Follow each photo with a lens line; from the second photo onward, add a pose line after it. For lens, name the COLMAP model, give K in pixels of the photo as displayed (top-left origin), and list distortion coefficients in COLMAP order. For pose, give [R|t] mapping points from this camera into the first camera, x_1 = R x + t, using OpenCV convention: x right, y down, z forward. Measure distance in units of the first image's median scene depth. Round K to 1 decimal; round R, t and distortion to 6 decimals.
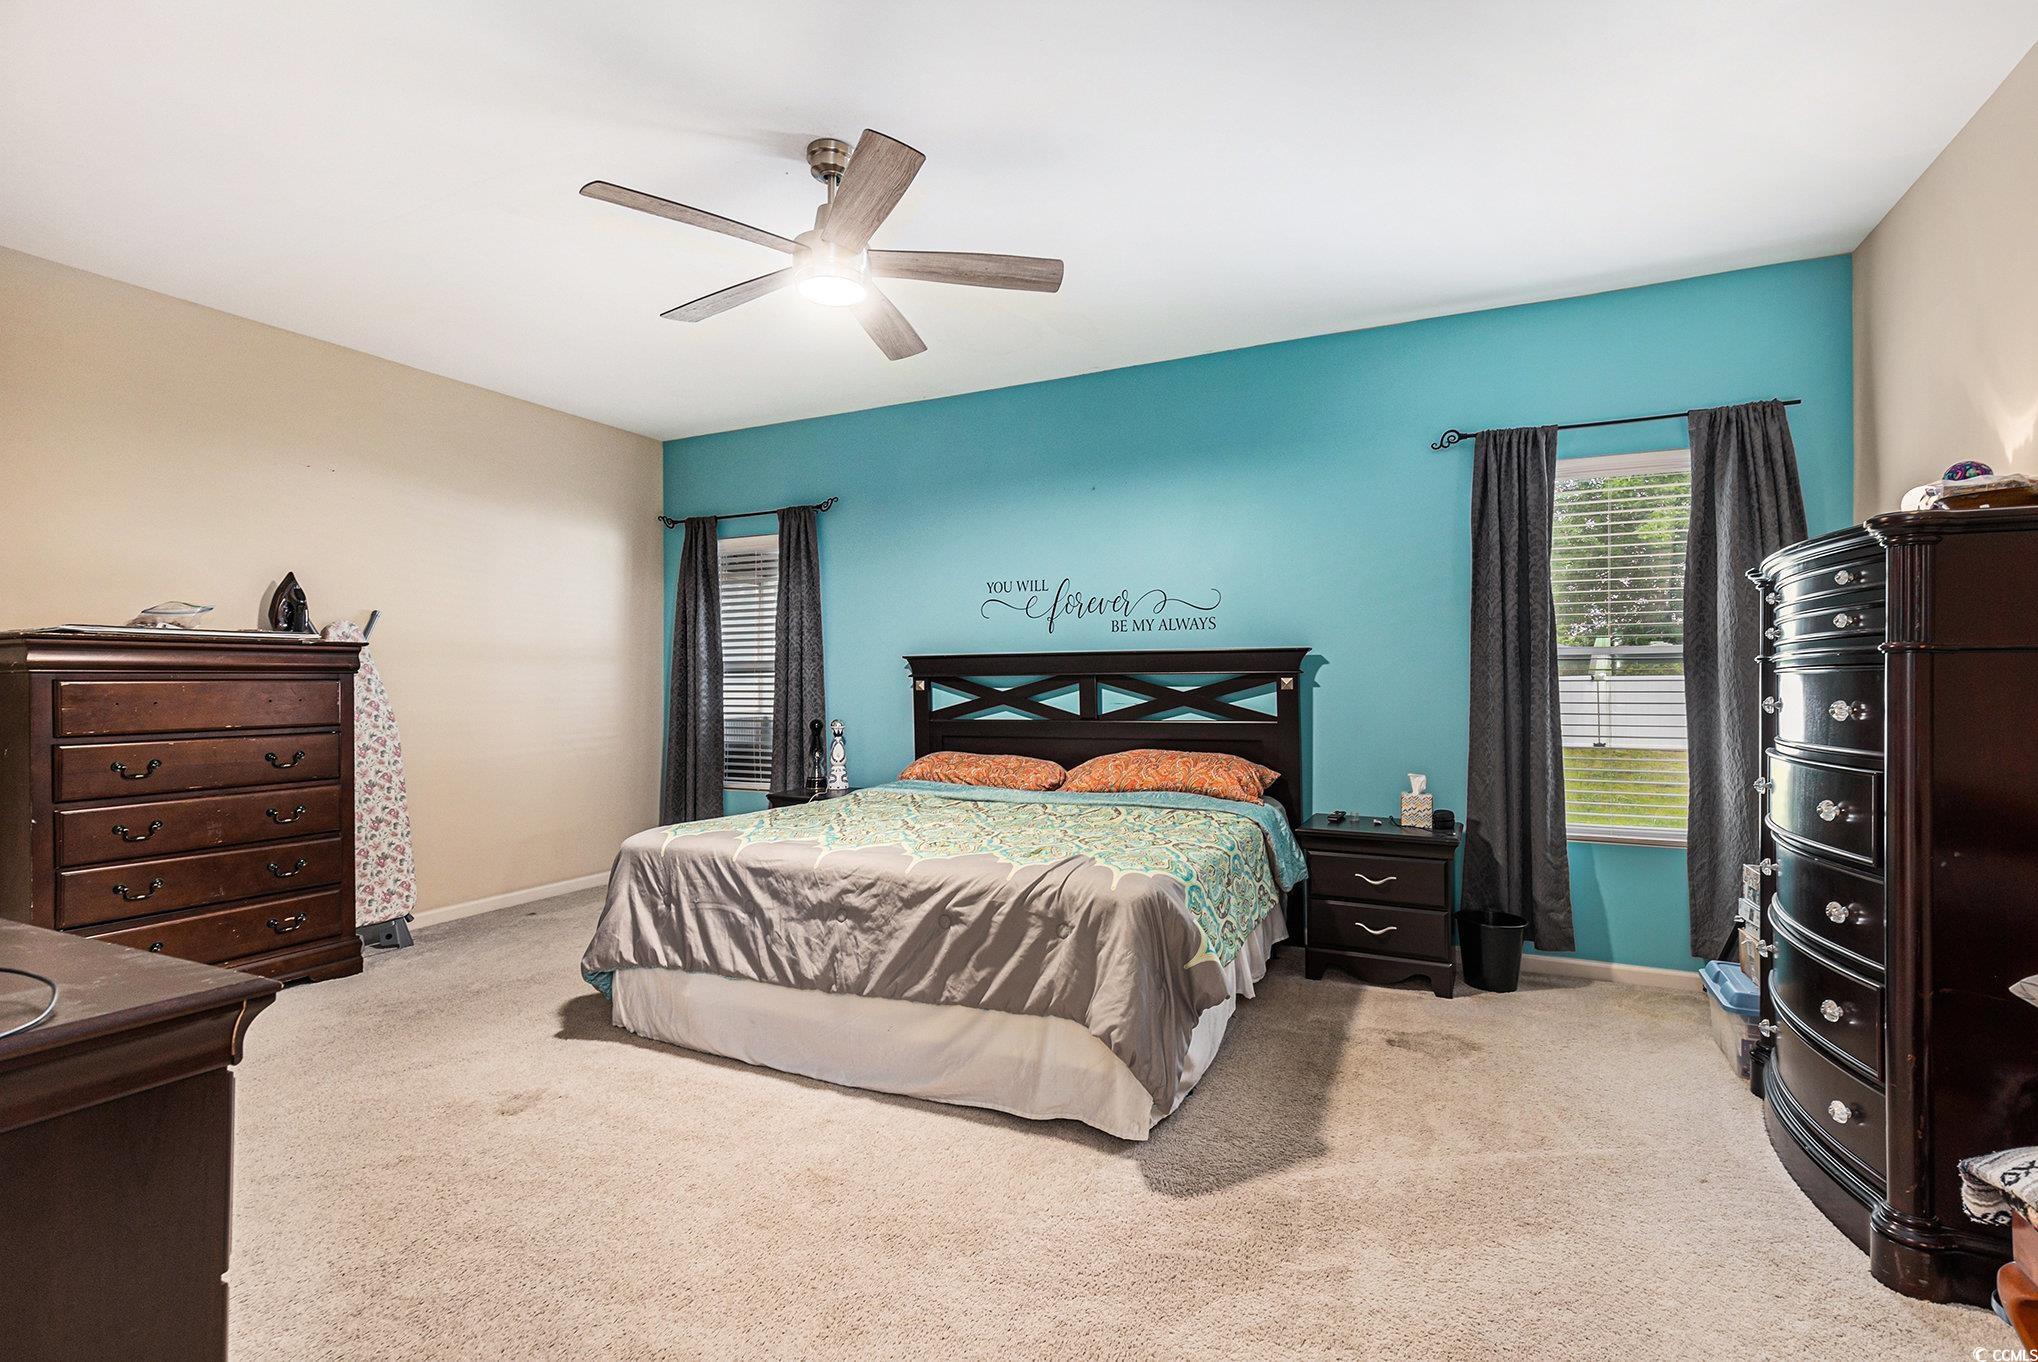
lens RADIAL K [[930.9, 0, 1042.3], [0, 930.9, 689.0], [0, 0, 1]] dist [0.000126, 0.000744]
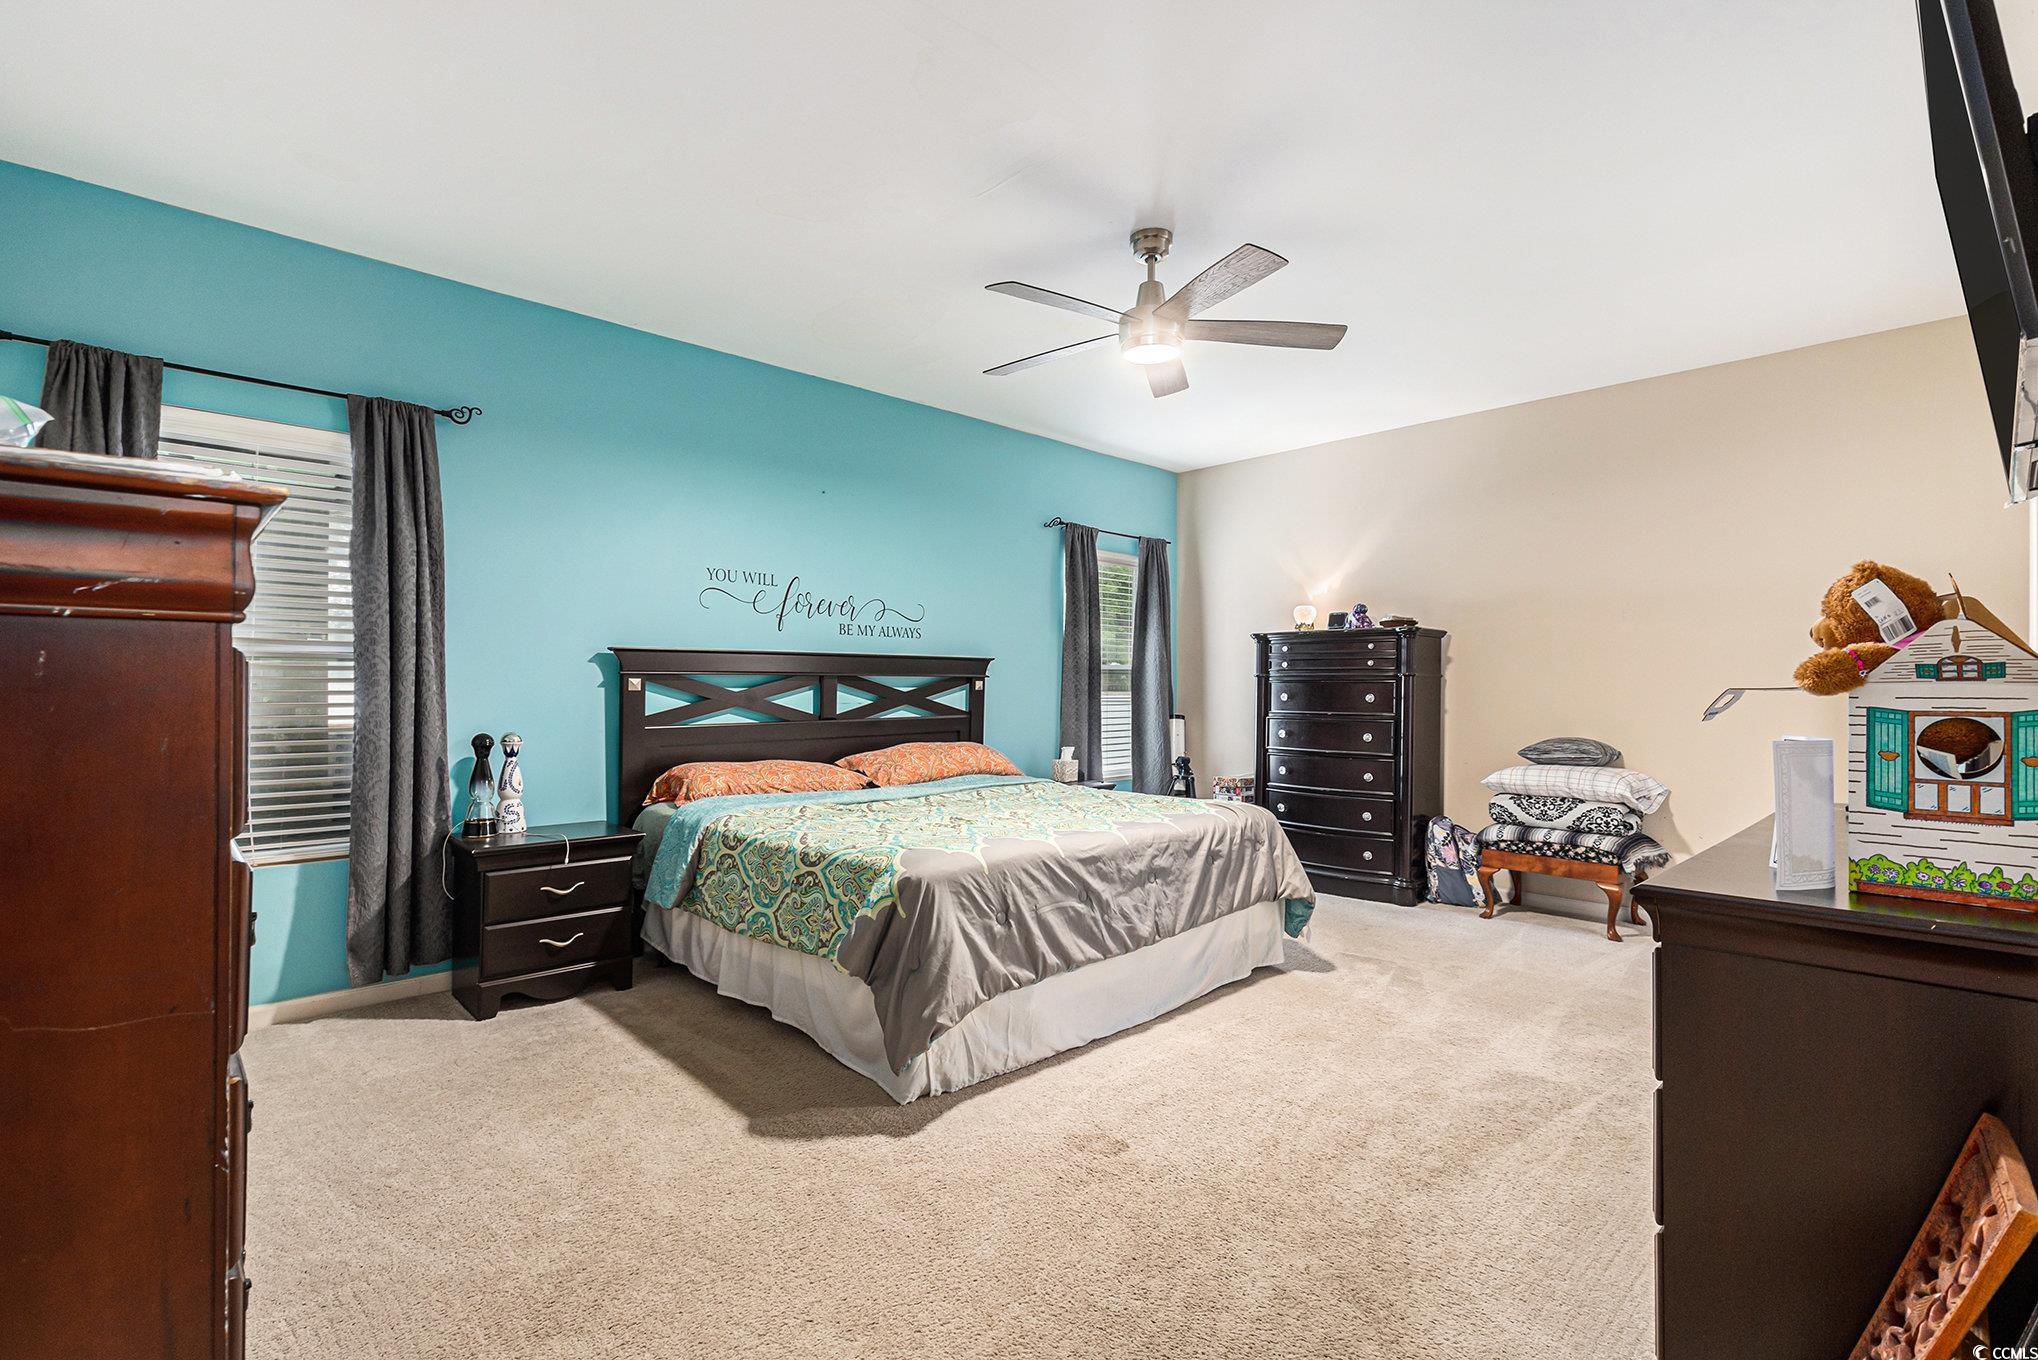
lens RADIAL K [[985.4, 0, 1019.0], [0, 985.4, 680.0], [0, 0, 1]] dist [0.030805, 0.000197]
pose [[0.333197, 0.008837, 0.942816, -1.367876], [-0.001274, 0.999959, -0.008923, -0.001530], [-0.942856, 0.001772, 0.333195, 0.679014]]
